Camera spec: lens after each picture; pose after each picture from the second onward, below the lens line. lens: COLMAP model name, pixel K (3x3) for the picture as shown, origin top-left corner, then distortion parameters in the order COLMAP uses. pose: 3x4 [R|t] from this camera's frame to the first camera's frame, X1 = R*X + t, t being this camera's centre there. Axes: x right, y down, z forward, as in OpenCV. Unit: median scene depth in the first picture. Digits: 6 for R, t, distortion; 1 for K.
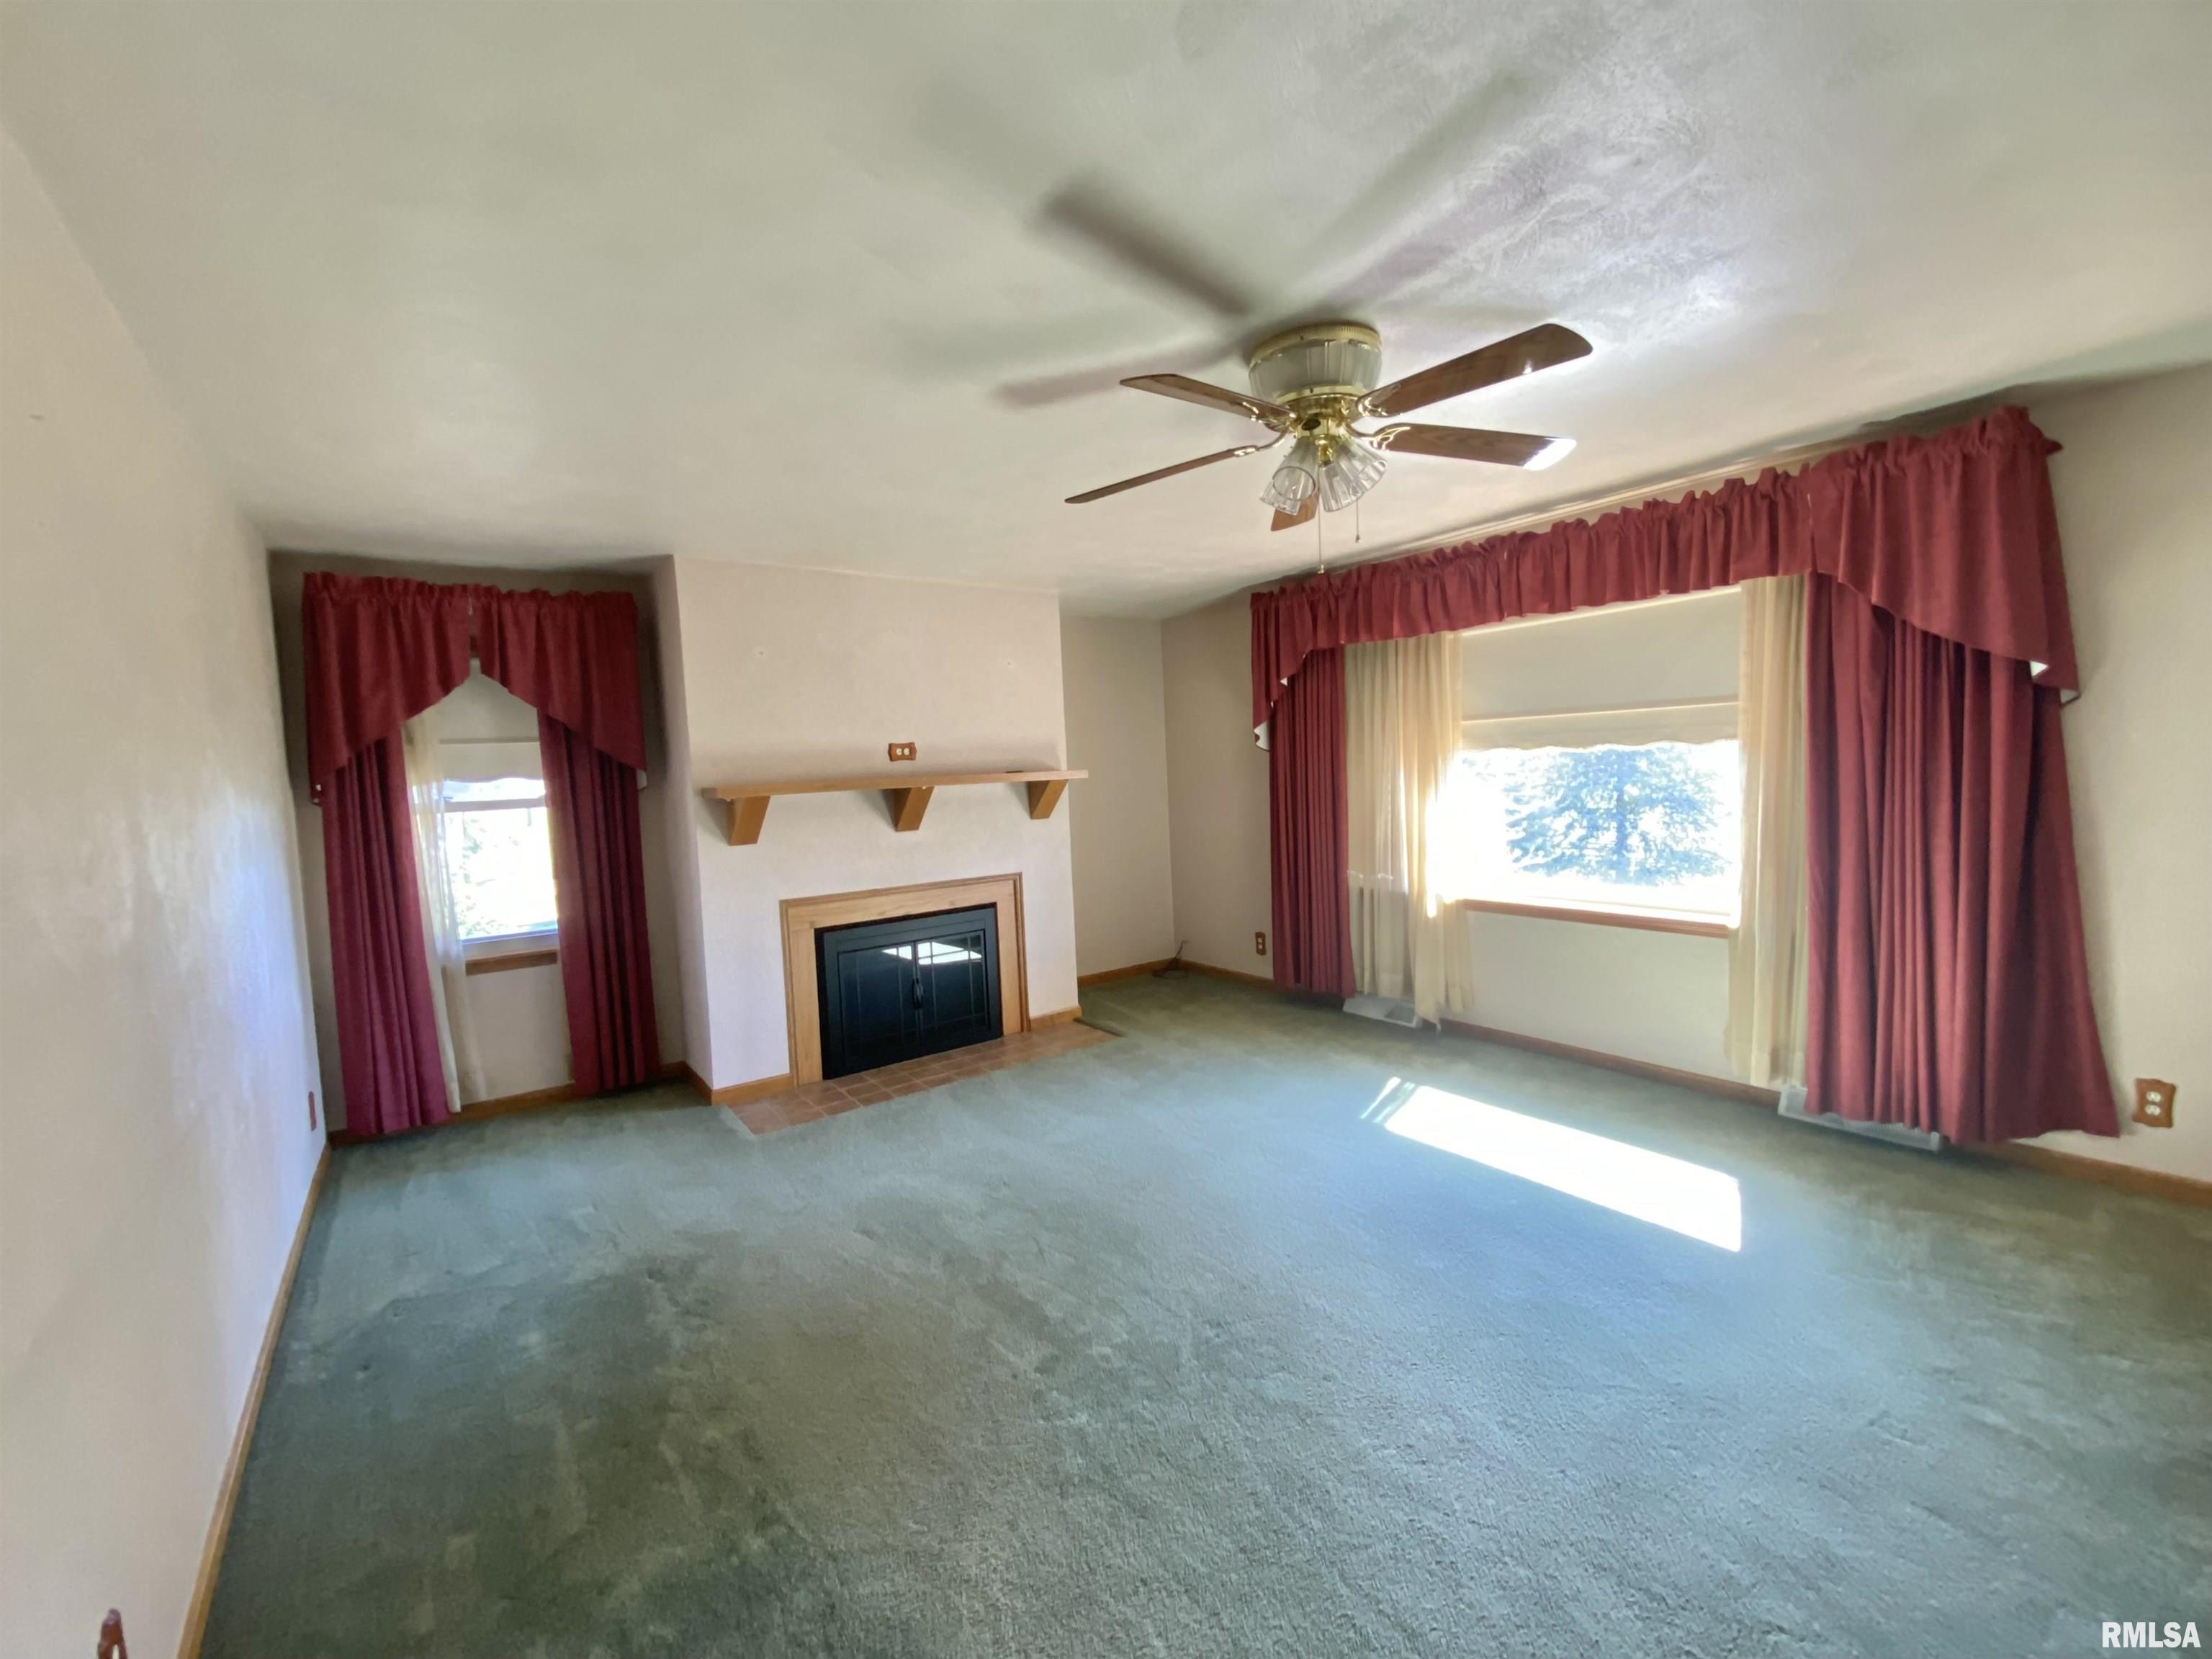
lens RADIAL K [[928.3, 0, 1118.7], [0, 928.3, 824.7], [0, 0, 1]] dist [0.000835, -0.008307]
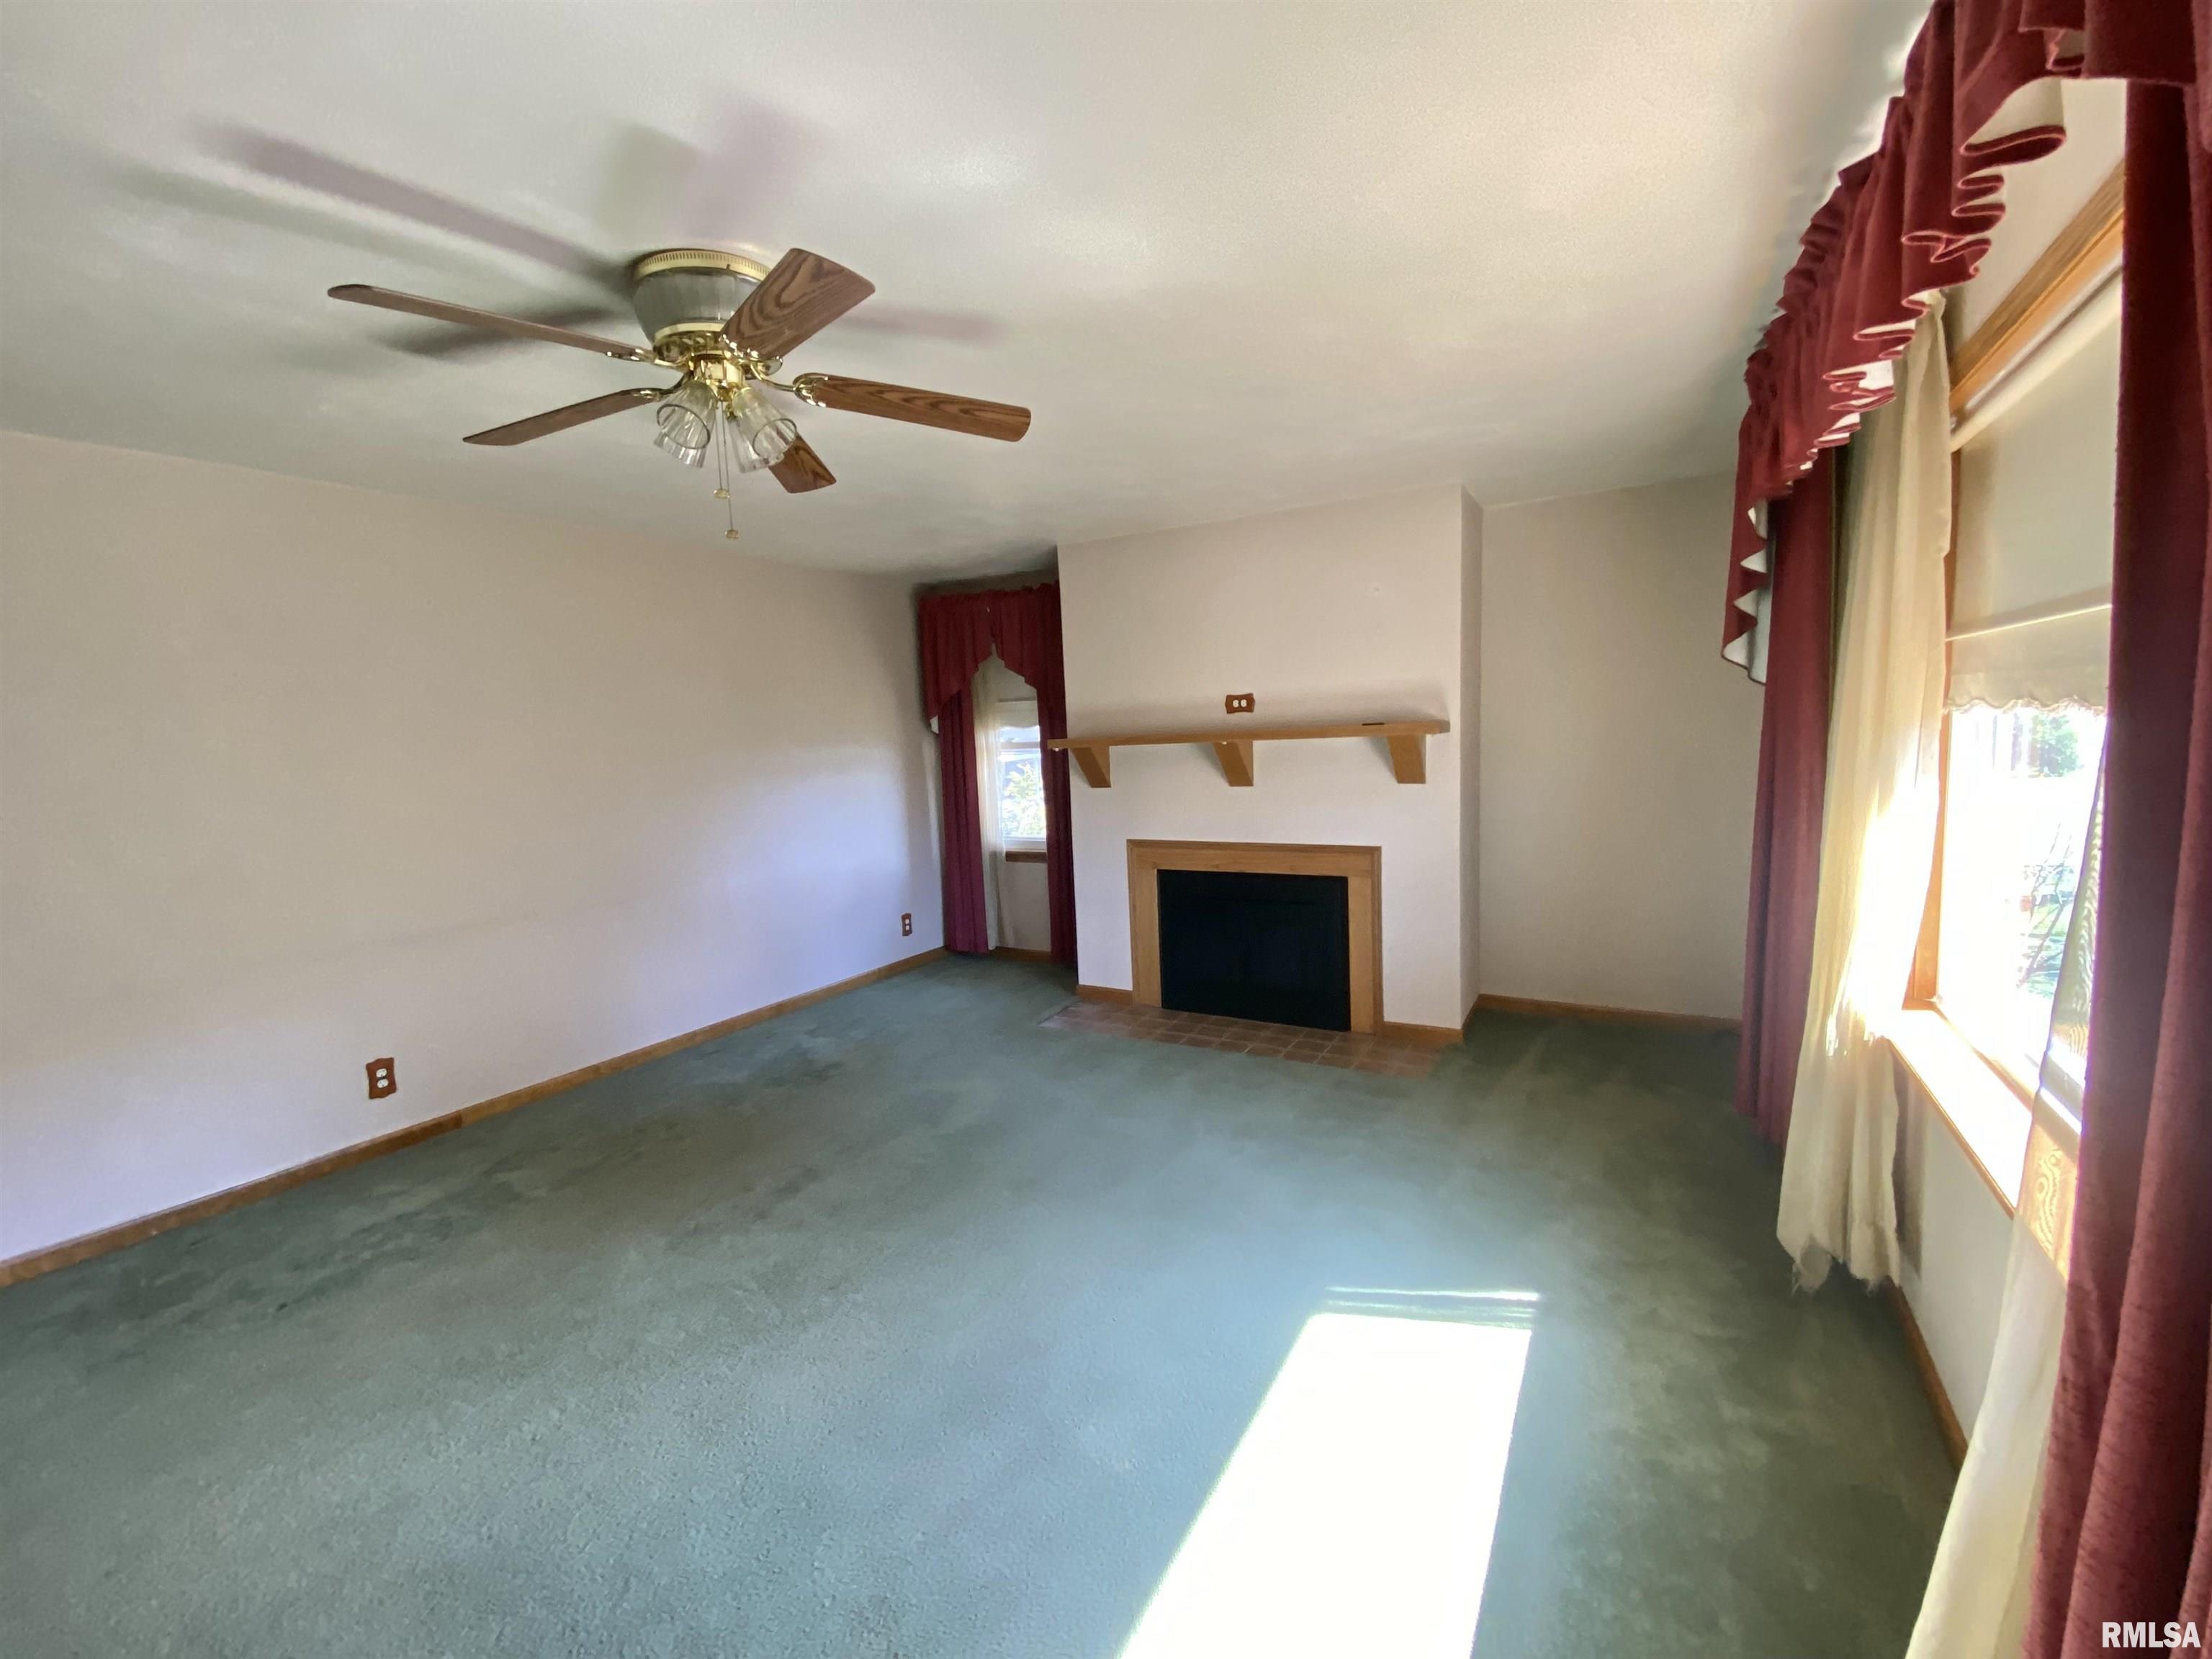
lens RADIAL K [[928.3, 0, 1100.9], [0, 928.3, 828.3], [0, 0, 1]] dist [0.000835, -0.008307]
pose [[0.404919, 0.124274, -0.905868, 0.695581], [-0.033174, 0.992065, 0.121270, -0.073094], [0.913751, -0.019054, 0.405828, 0.561979]]
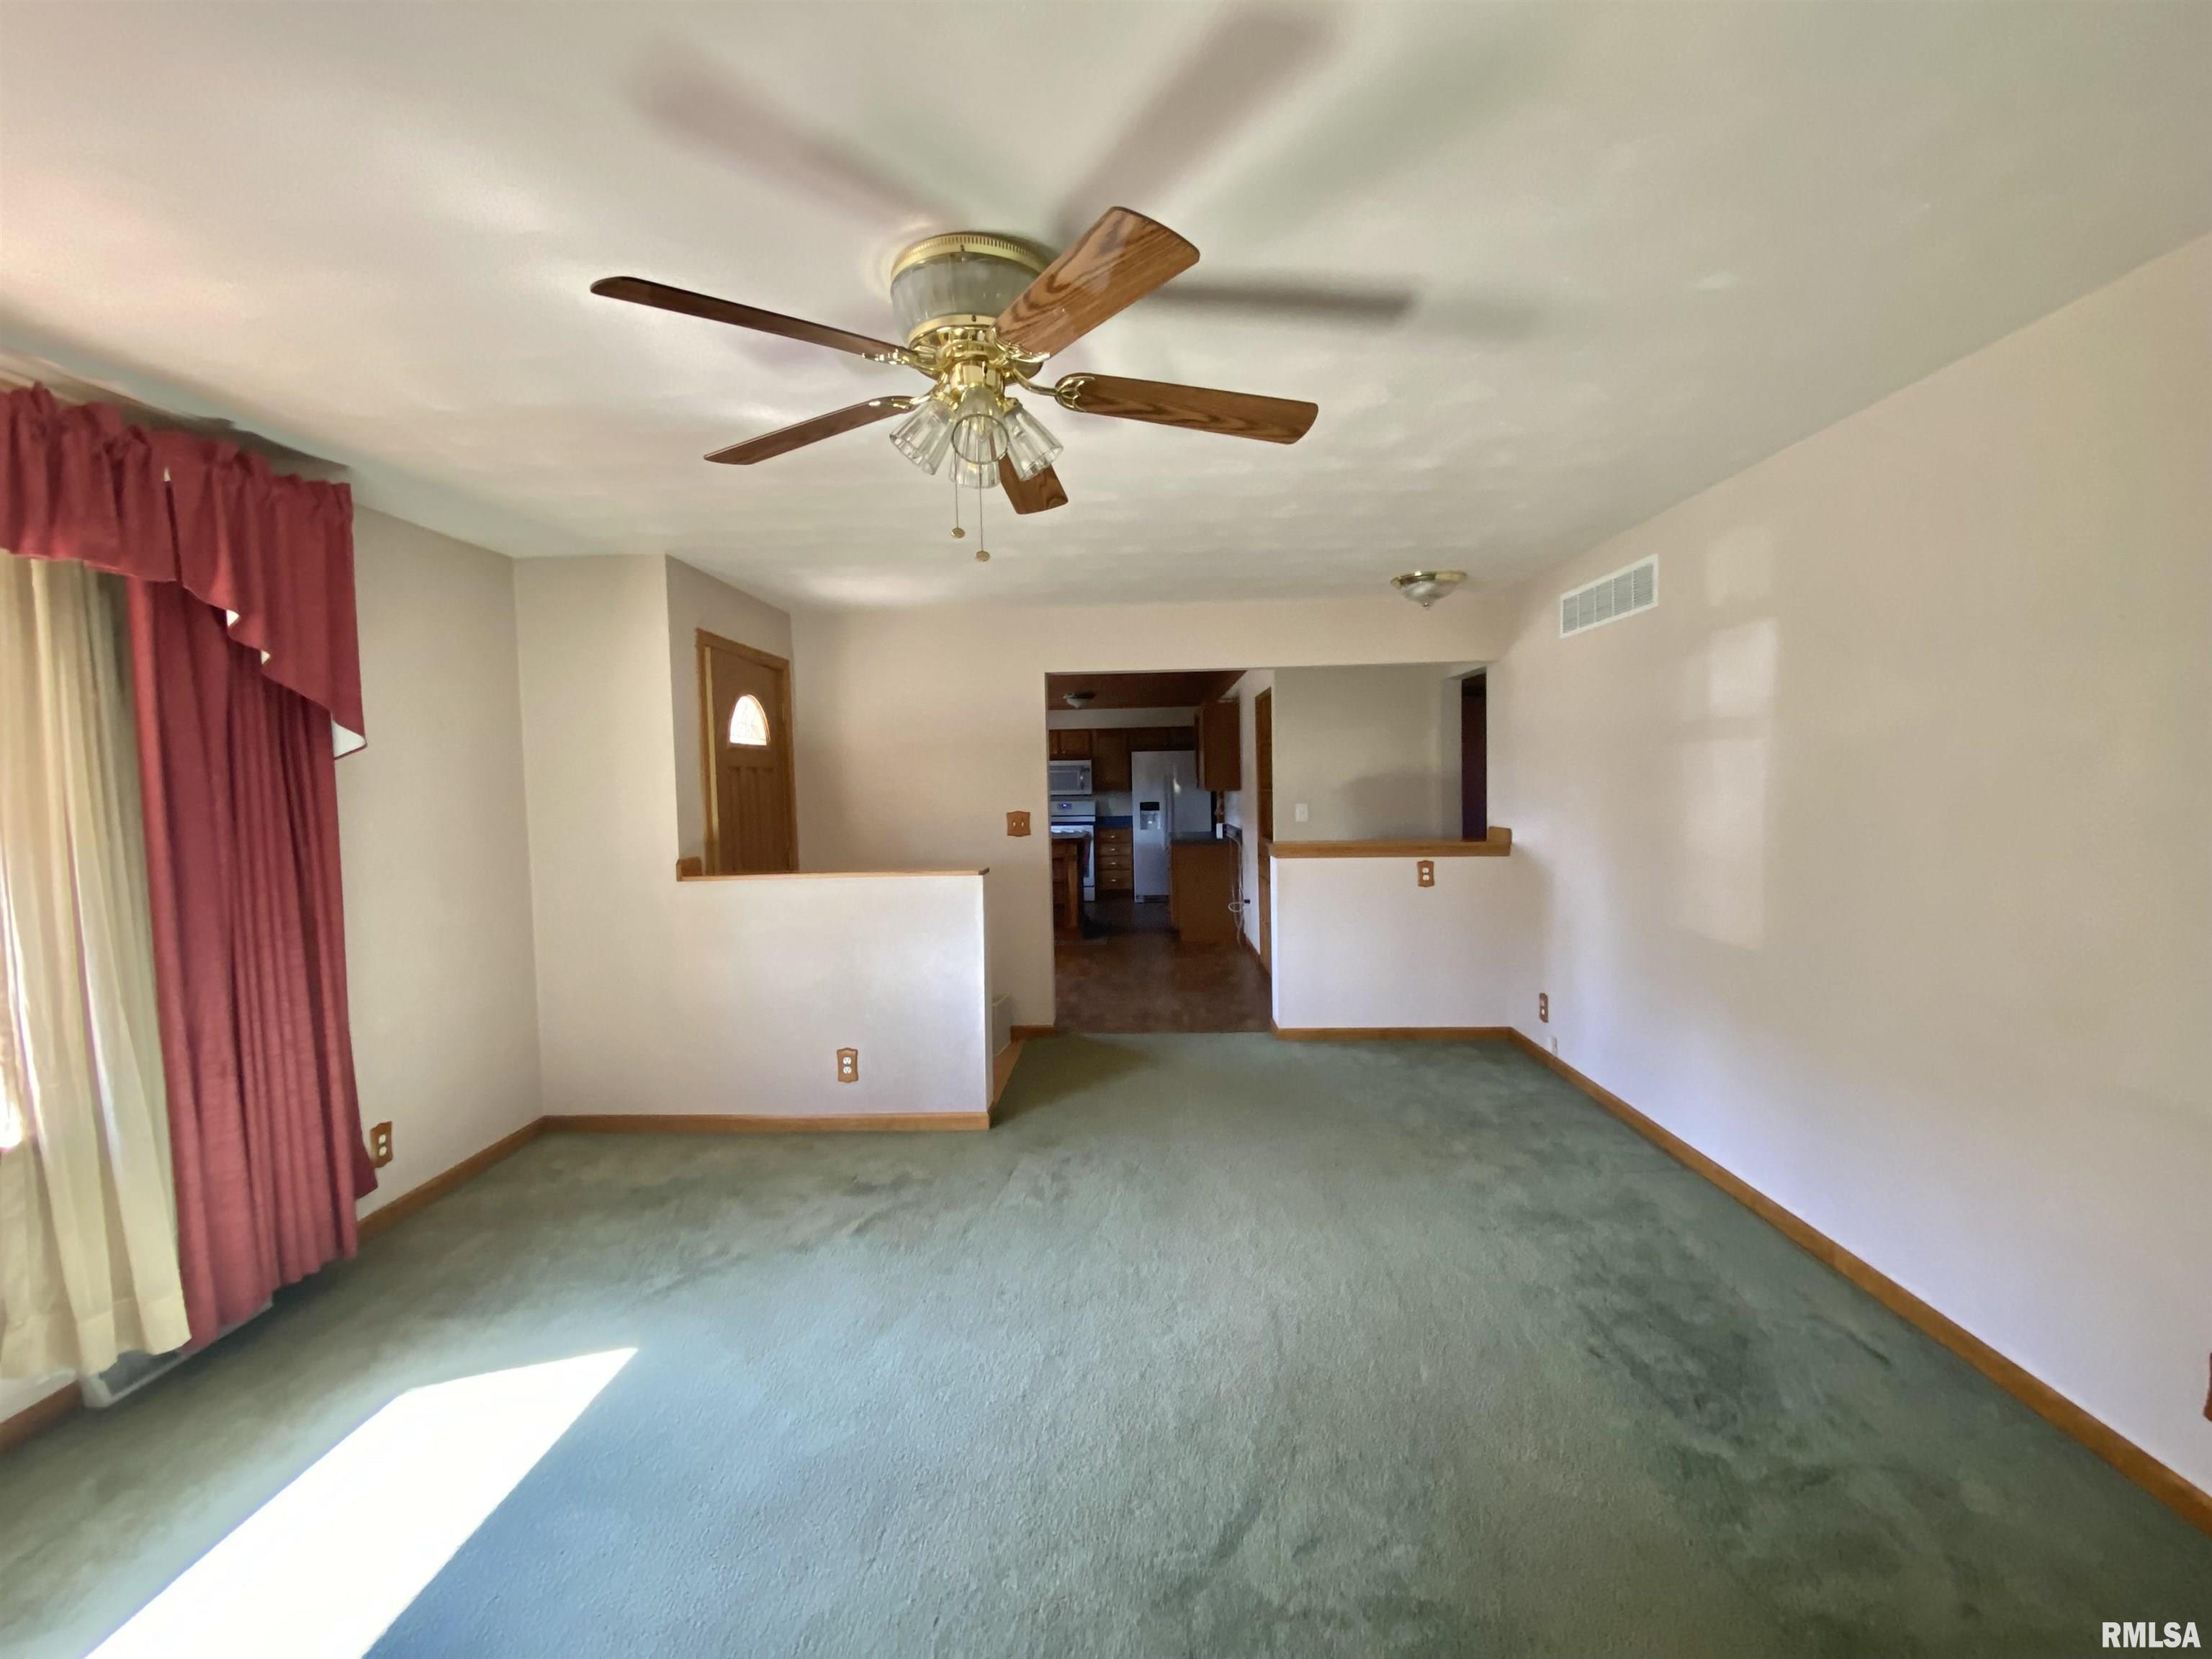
lens RADIAL K [[928.3, 0, 1103.1], [0, 928.3, 833.3], [0, 0, 1]] dist [0.000835, -0.008307]
pose [[-0.780648, 0.029193, 0.624289, -0.201072], [0.096642, 0.992532, 0.074433, -0.053238], [-0.617454, 0.118439, -0.777639, 0.919536]]
